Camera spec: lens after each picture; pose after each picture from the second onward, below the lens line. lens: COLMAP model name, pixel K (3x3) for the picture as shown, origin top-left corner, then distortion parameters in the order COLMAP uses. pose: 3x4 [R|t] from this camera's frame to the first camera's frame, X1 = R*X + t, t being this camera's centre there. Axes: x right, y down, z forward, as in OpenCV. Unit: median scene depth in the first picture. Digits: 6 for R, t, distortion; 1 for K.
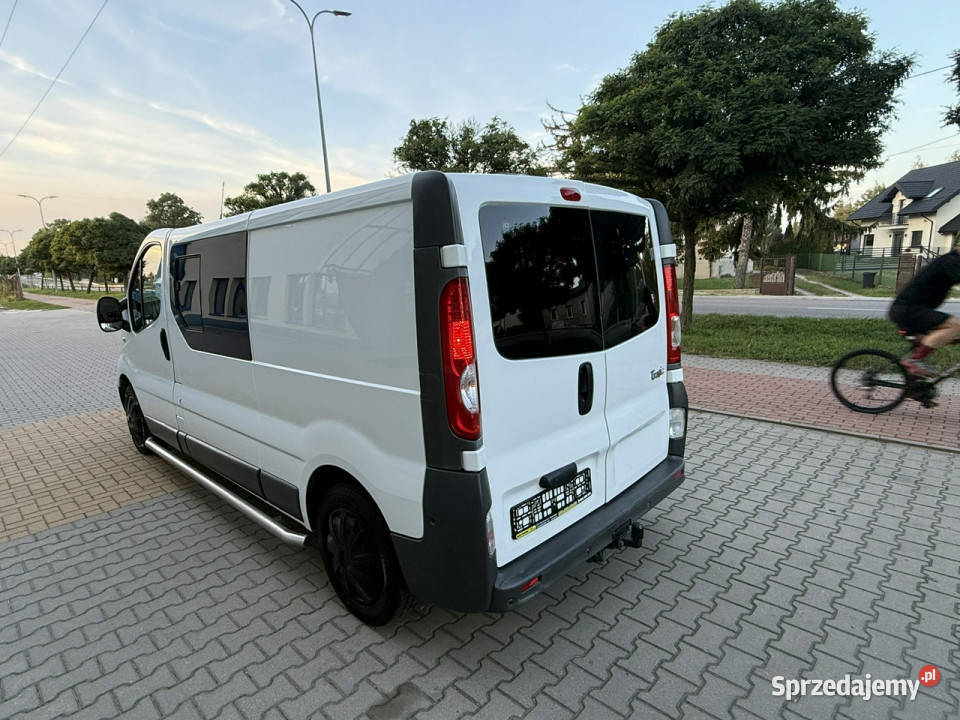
lens RADIAL K [[531.8, 0, 465.7], [0, 531.8, 362.5], [0, 0, 1]] dist [-0.000944, -0.002222]
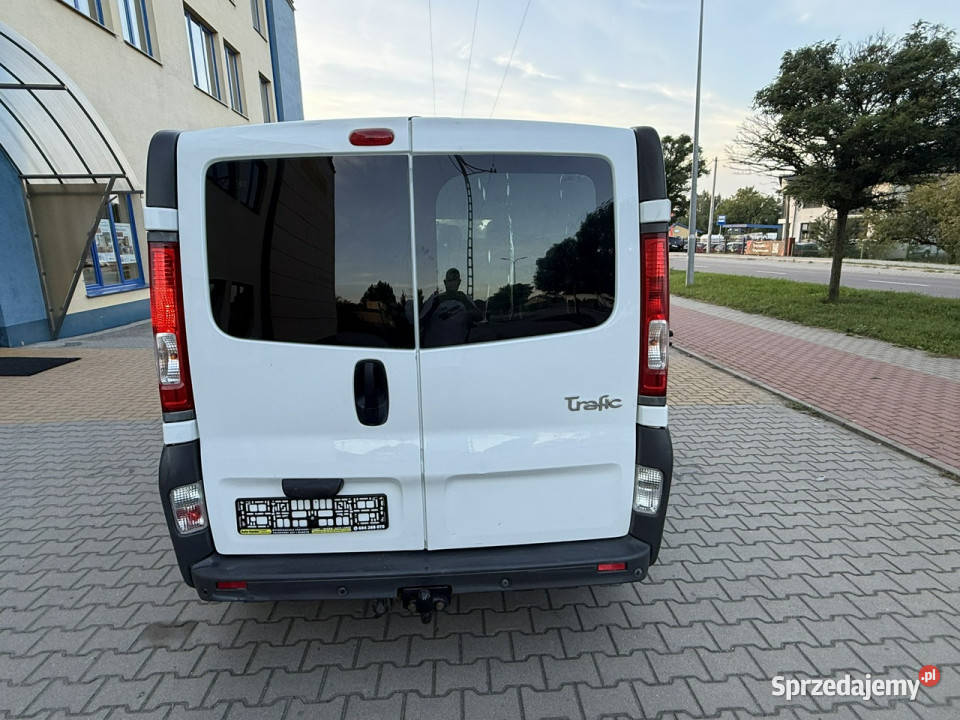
lens RADIAL K [[518.7, 0, 513.0], [0, 518.7, 351.7], [0, 0, 1]] dist [-0.002420, -0.000296]
pose [[0.727857, 0.168669, -0.664661, 0.865835], [-0.135283, 0.985548, 0.101954, -0.115287], [0.672252, 0.015710, 0.740156, 0.578248]]
